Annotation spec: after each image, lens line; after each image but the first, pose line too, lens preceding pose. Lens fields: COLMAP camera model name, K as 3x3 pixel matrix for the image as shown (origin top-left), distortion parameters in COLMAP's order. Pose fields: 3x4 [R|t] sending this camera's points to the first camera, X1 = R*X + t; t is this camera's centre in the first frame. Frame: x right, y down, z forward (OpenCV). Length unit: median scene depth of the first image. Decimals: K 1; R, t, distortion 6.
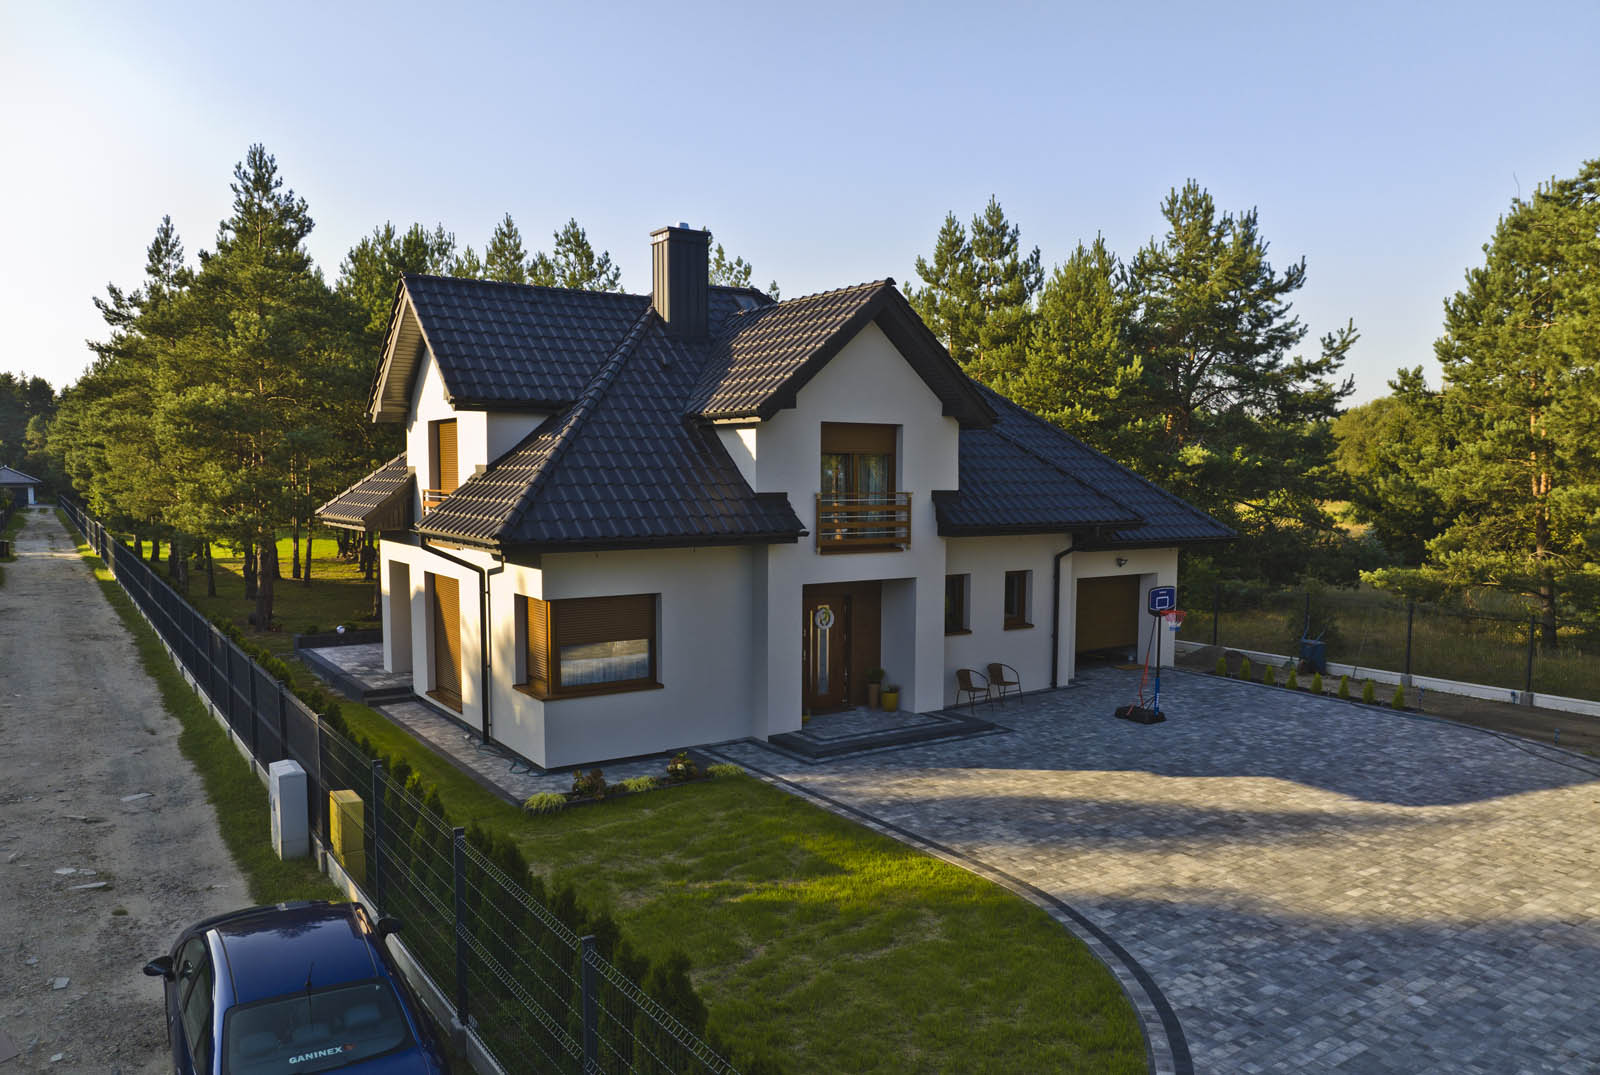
lens RADIAL K [[1167.6, 0, 800.4], [0, 1167.6, 569.1], [0, 0, 1]] dist [-0.034277, -0.000761]
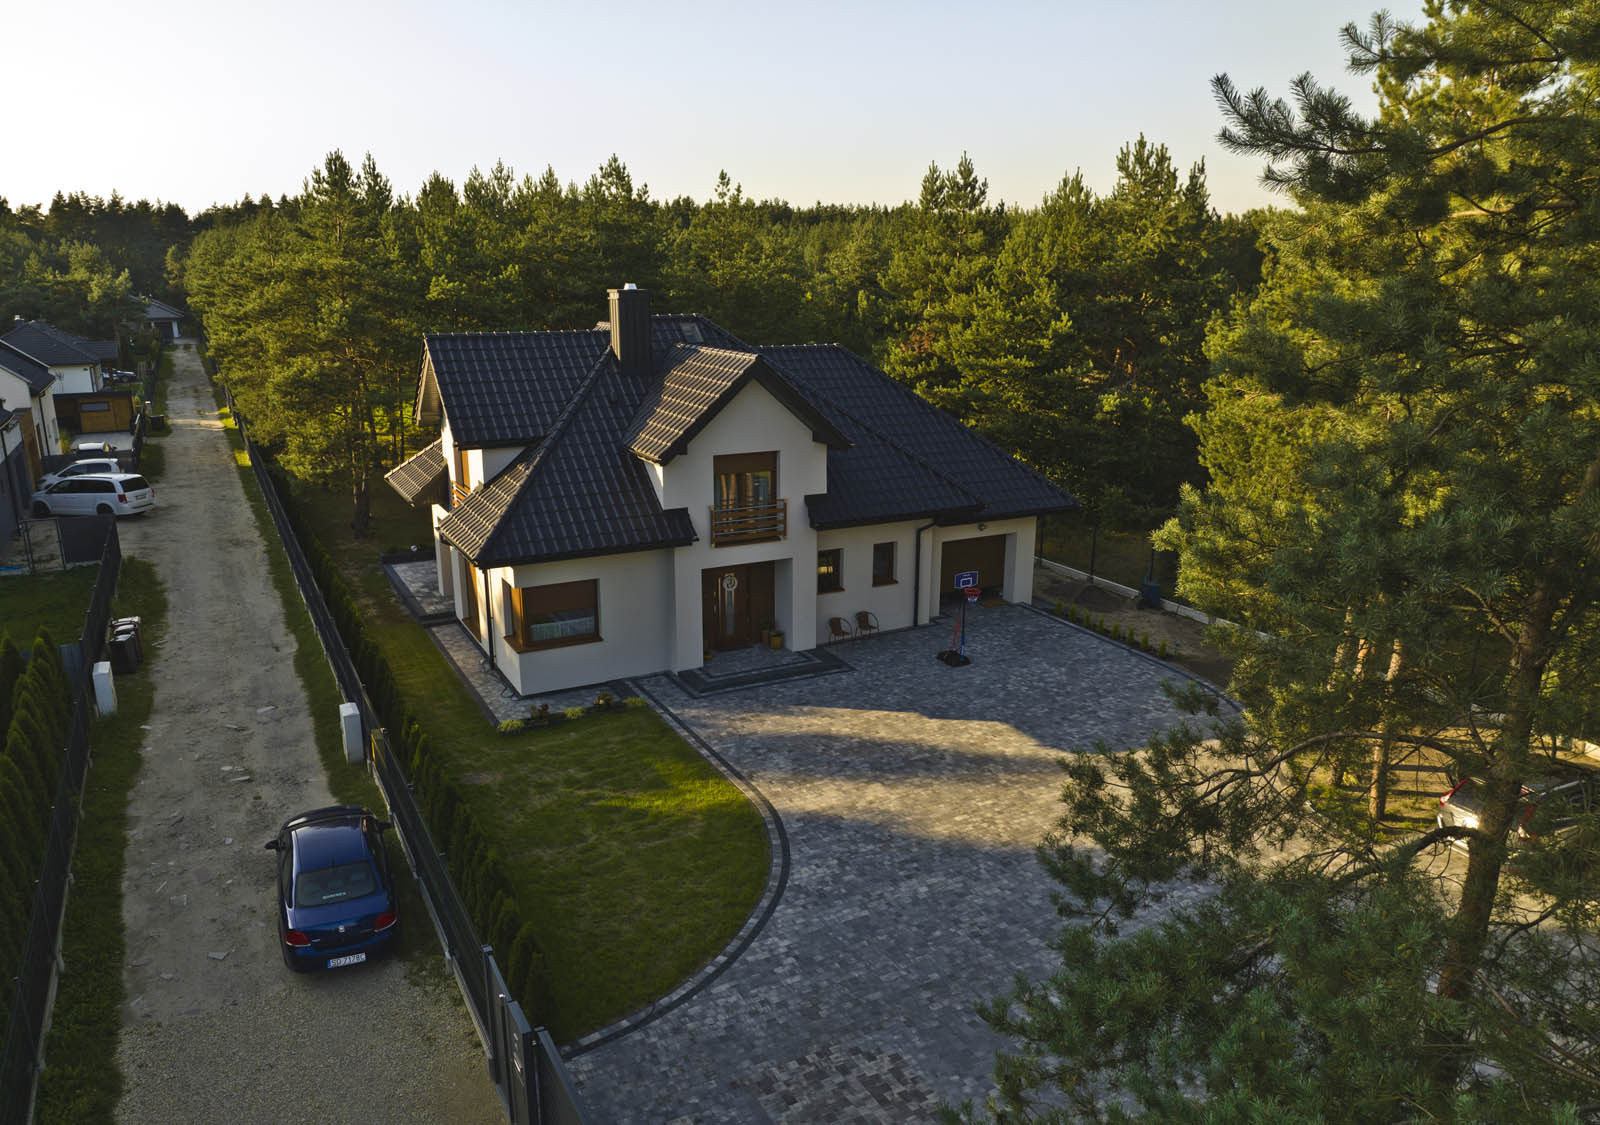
lens RADIAL K [[1173.8, 0, 799.0], [0, 1173.8, 581.4], [0, 0, 1]] dist [-0.006464, -0.064748]
pose [[0.994272, 0.025763, -0.103730, 0.264960], [-0.006907, 0.983975, 0.178175, -0.224521], [0.106658, -0.176438, 0.978516, -0.390899]]
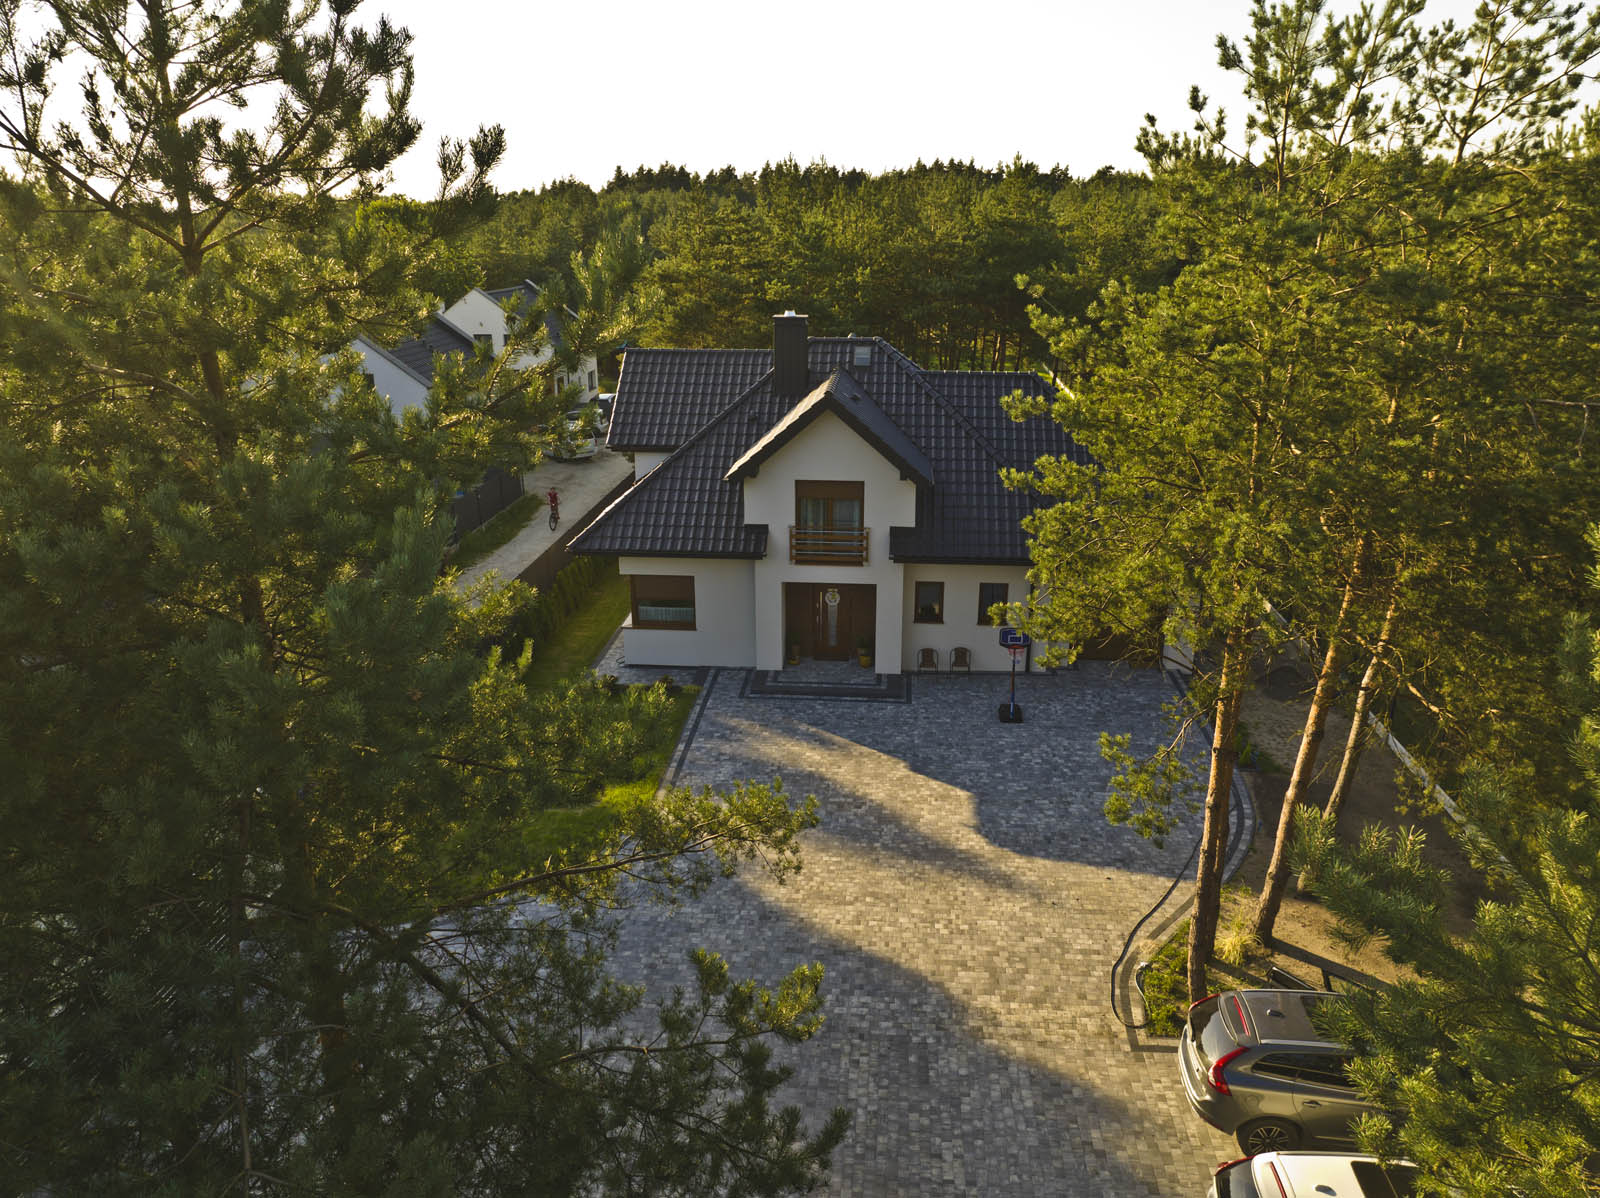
lens RADIAL K [[1166.0, 0, 799.6], [0, 1166.0, 571.3], [0, 0, 1]] dist [-0.050922, 0.041465]
pose [[0.777160, 0.181645, -0.602518, 0.930008], [-0.050613, 0.972376, 0.227865, -0.346725], [0.627264, -0.146592, 0.764886, -0.163590]]
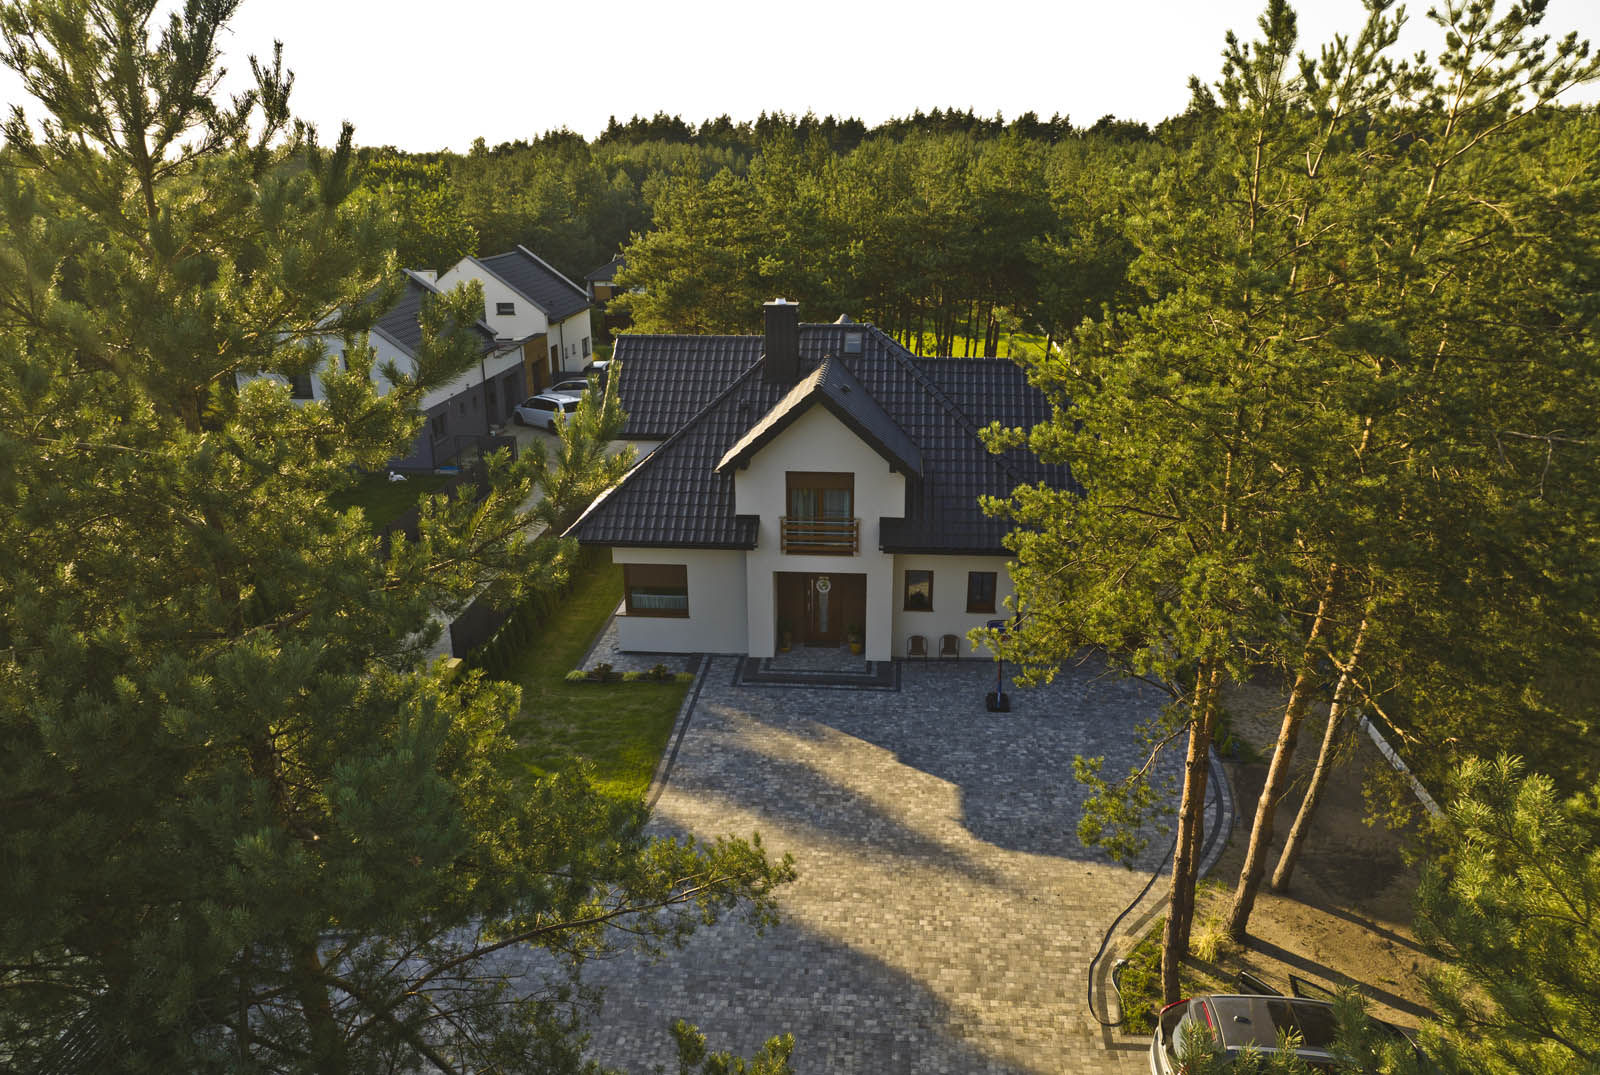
lens RADIAL K [[1167.6, 0, 800.4], [0, 1167.6, 569.1], [0, 0, 1]] dist [-0.034277, -0.000761]
pose [[0.778855, 0.203389, -0.593311, 0.941317], [-0.048227, 0.962581, 0.266667, -0.401515], [0.625348, -0.179081, 0.759520, -0.166216]]
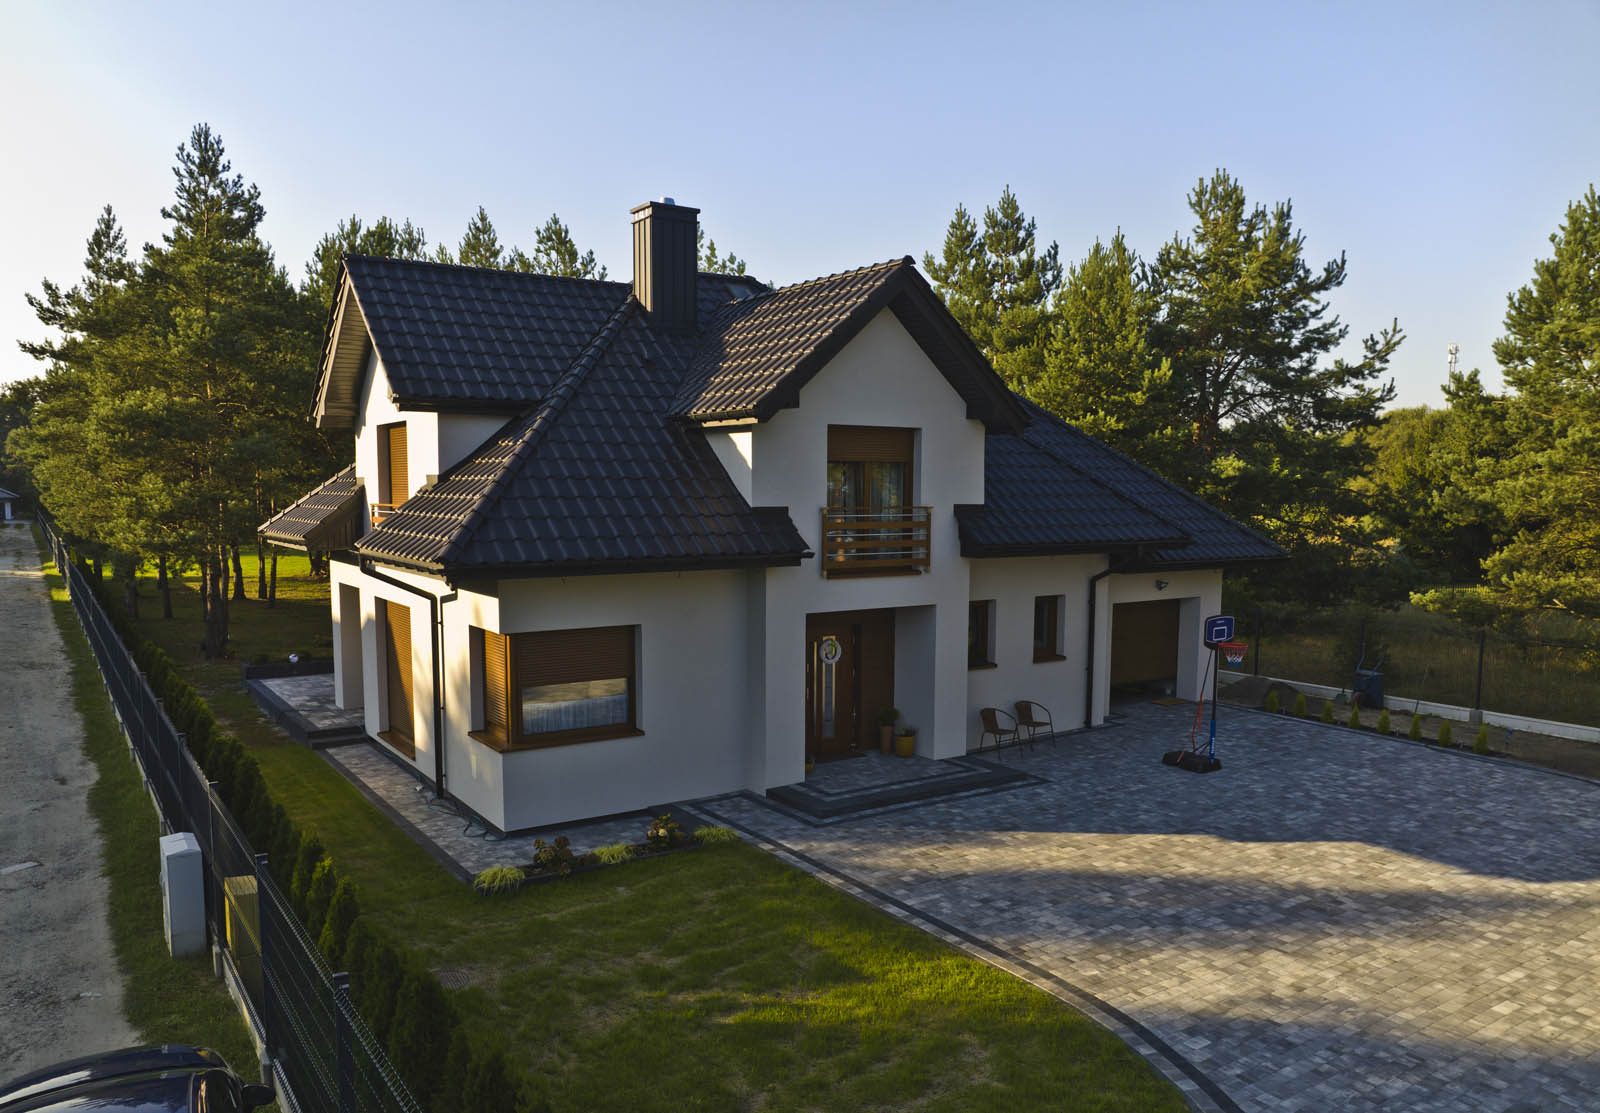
lens RADIAL K [[1176.6, 0, 795.2], [0, 1176.6, 596.4], [0, 0, 1]] dist [-0.035601, -0.004437]
pose [[1.000000, -0.000163, 0.000136, -0.006087], [0.000162, 0.999949, 0.010072, -0.008022], [-0.000138, -0.010072, 0.999949, 0.129851]]
